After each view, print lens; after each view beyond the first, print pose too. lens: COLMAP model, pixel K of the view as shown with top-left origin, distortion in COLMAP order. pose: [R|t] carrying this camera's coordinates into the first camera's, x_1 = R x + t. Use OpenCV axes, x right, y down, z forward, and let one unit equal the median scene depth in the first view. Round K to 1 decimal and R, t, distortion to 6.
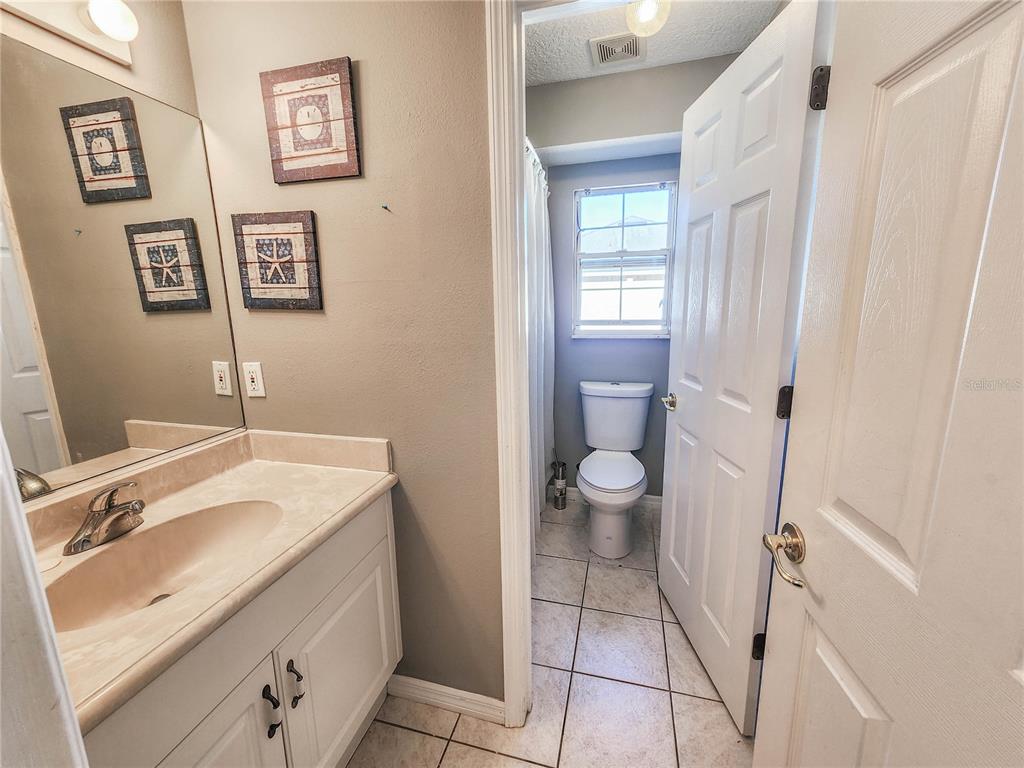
lens RADIAL K [[414.0, 0, 516.9], [0, 414.0, 381.6], [0, 0, 1]] dist [0.000933, 0.001144]
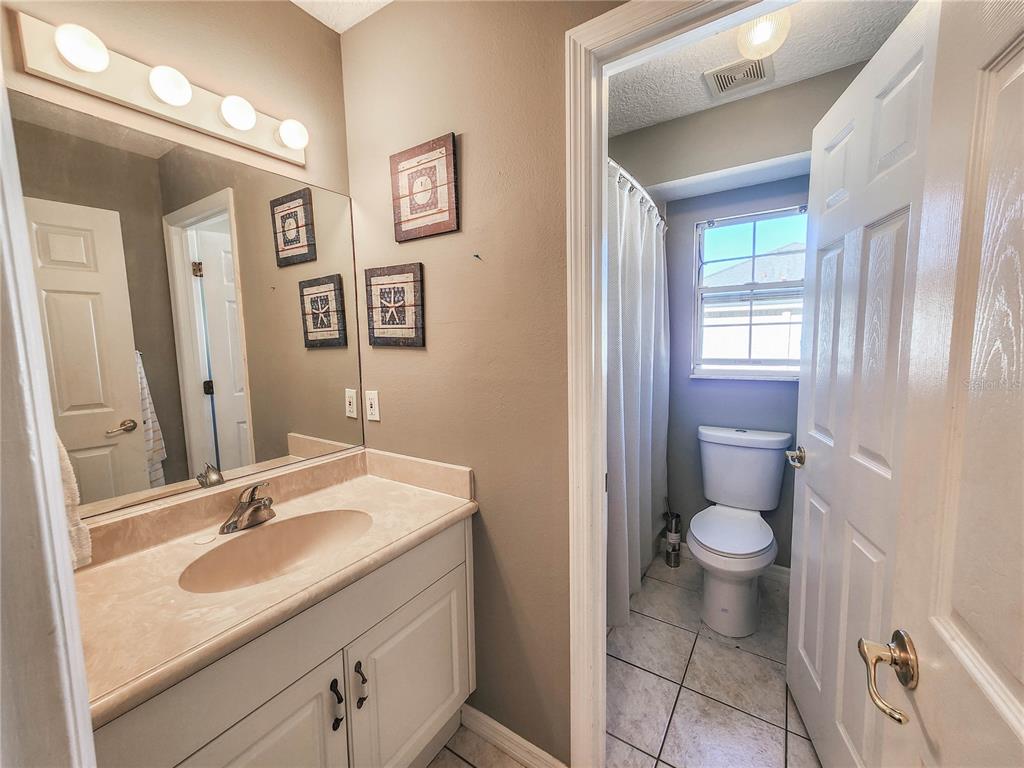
lens RADIAL K [[414.0, 0, 516.9], [0, 414.0, 381.6], [0, 0, 1]] dist [0.000933, 0.001144]
pose [[0.948425, 0.031411, -0.315443, 0.124096], [-0.058589, 0.995305, -0.077046, -0.006084], [0.311541, 0.091554, 0.945812, 0.014814]]
